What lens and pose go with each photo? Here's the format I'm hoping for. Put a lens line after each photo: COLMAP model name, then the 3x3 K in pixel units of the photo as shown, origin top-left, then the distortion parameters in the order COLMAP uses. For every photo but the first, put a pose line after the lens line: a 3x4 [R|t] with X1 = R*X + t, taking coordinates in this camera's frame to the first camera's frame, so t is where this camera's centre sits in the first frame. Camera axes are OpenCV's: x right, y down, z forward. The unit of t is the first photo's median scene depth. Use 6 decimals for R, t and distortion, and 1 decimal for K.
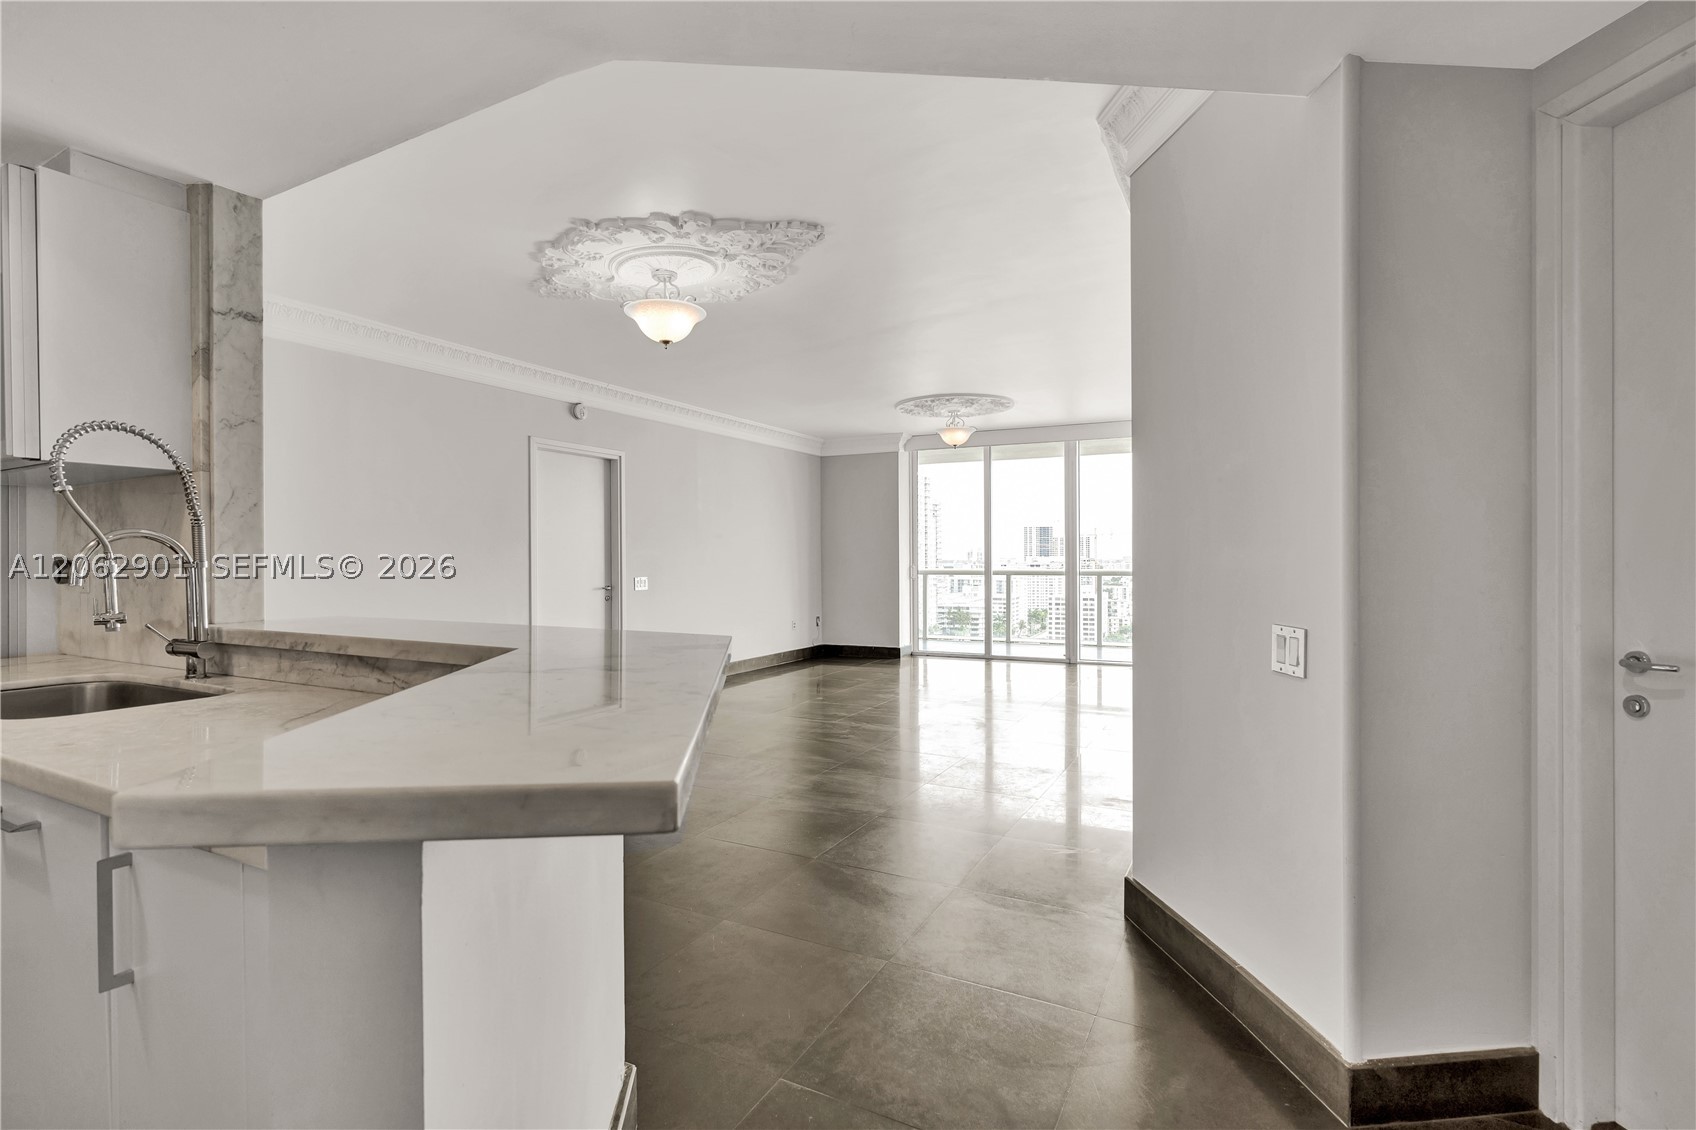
lens RADIAL K [[799.8, 0, 842.9], [0, 799.8, 564.1], [0, 0, 1]] dist [-0.000247, 0.001196]
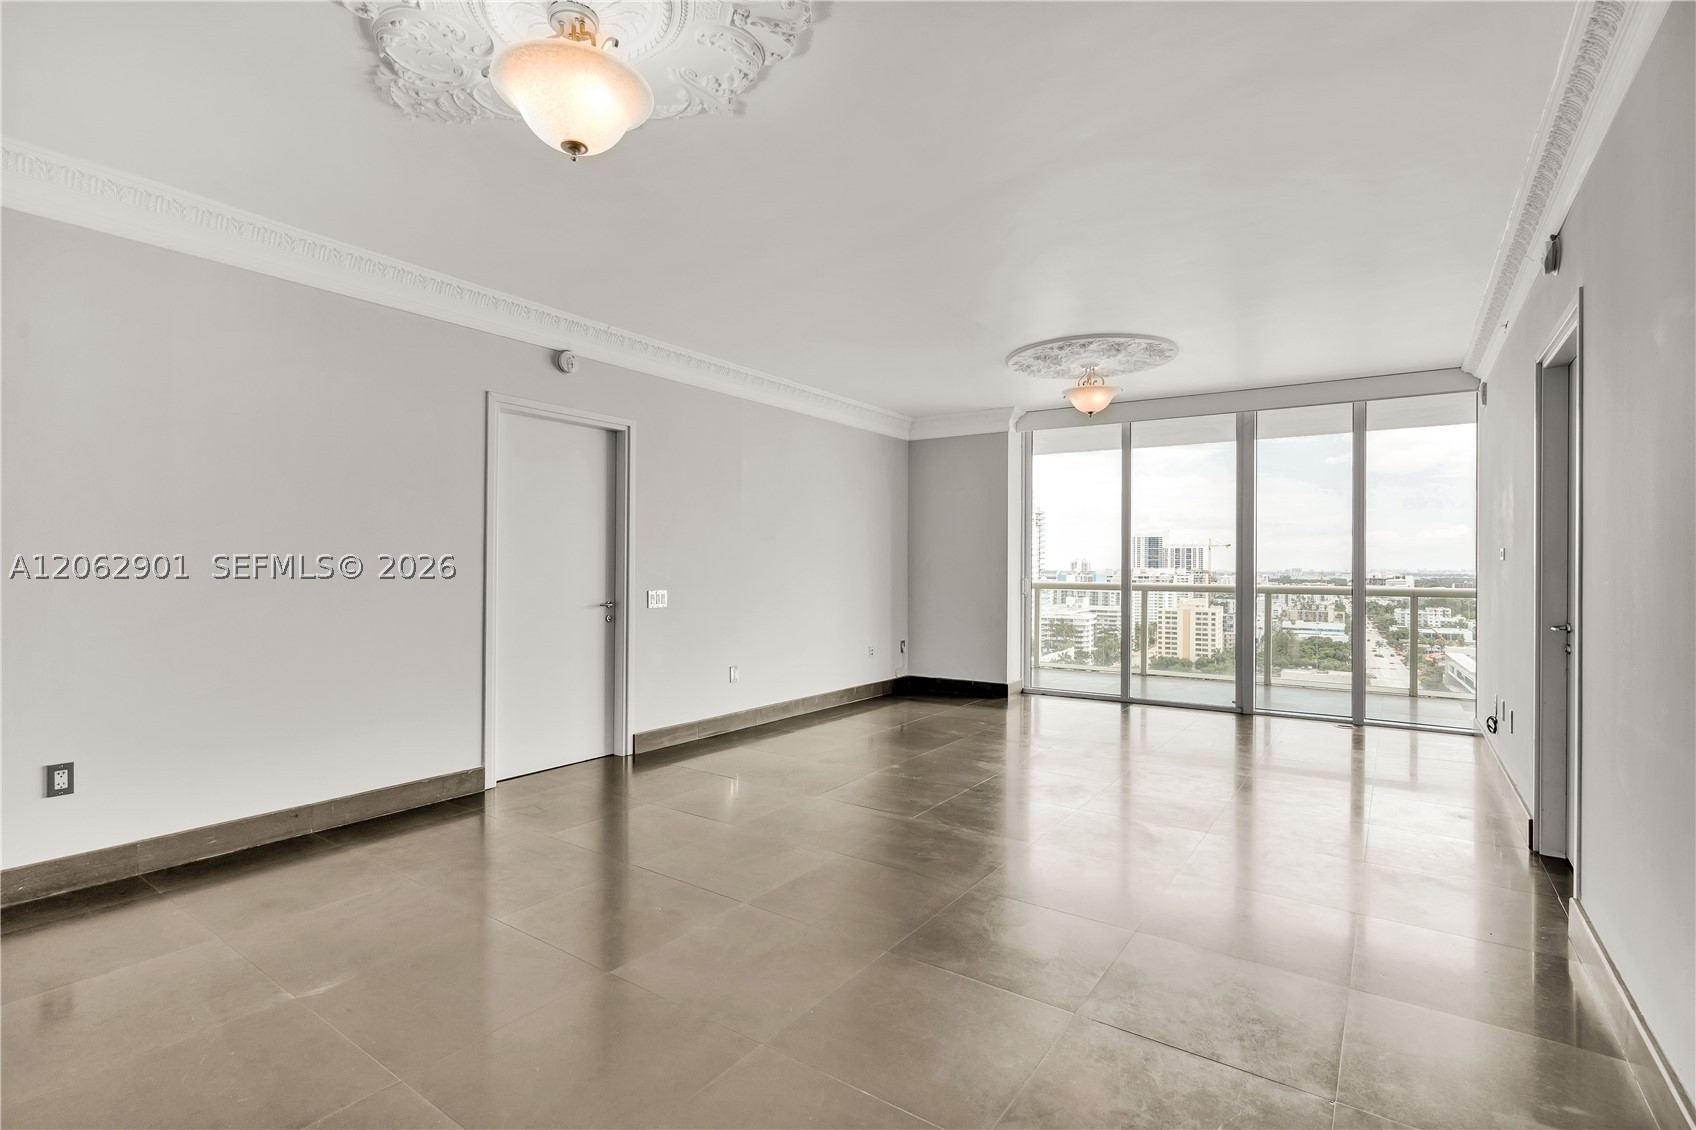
lens RADIAL K [[793.7, 0, 848.0], [0, 793.7, 565.0], [0, 0, 1]] dist [0.004538, 0.000744]
pose [[0.992801, 0.010711, -0.119294, 0.008485], [-0.011875, 0.999889, -0.009044, -0.002102], [0.119184, 0.010396, 0.992818, 0.218394]]
